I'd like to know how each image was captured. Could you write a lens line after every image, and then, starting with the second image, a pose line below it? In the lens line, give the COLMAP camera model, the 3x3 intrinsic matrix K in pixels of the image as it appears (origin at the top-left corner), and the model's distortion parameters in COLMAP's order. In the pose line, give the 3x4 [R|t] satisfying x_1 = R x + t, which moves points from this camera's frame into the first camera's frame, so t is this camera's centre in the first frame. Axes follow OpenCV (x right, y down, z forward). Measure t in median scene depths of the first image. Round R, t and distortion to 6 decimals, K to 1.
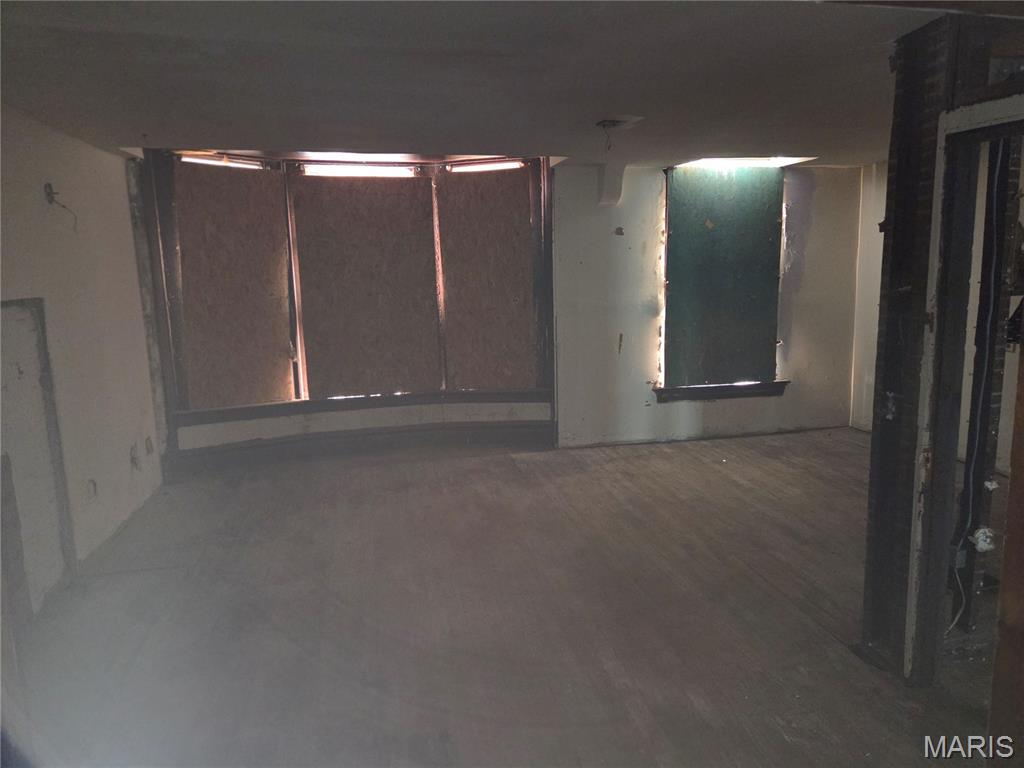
lens RADIAL K [[690.1, 0, 509.9], [0, 690.1, 382.4], [0, 0, 1]] dist [0.060983, -0.038147]
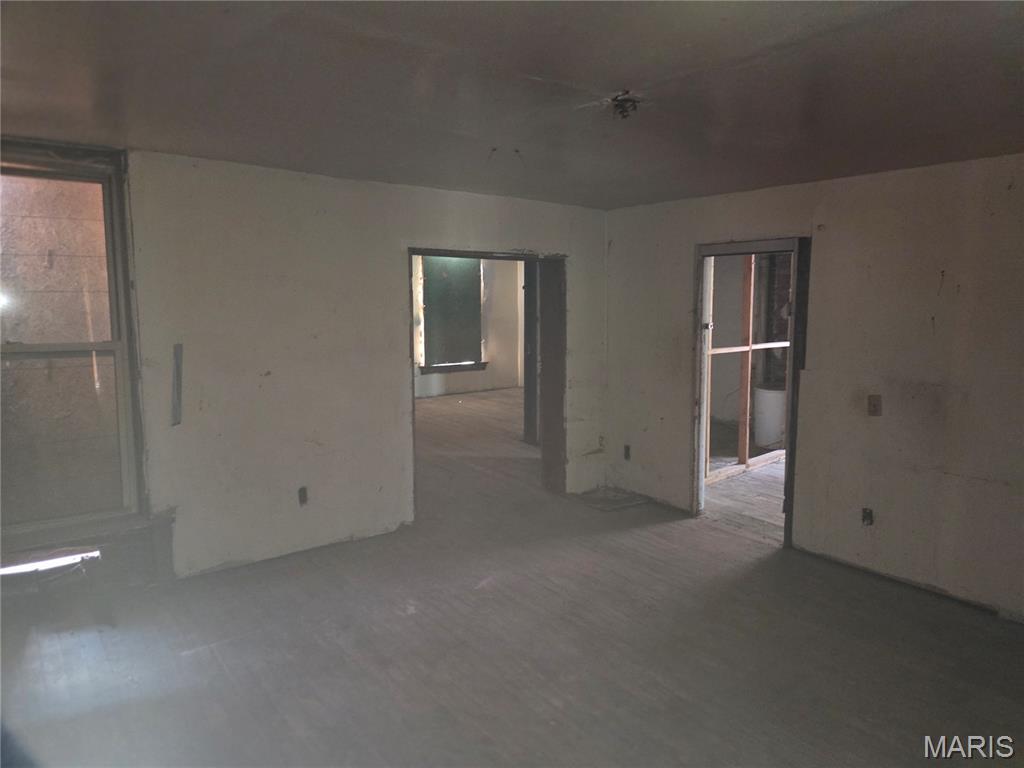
lens RADIAL K [[690.1, 0, 511.9], [0, 690.1, 382.6], [0, 0, 1]] dist [0.060983, -0.038147]
pose [[0.903603, -0.032985, 0.427098, -0.326519], [0.049037, 0.998442, -0.026637, 0.107007], [-0.425554, 0.045013, 0.903813, -0.675900]]
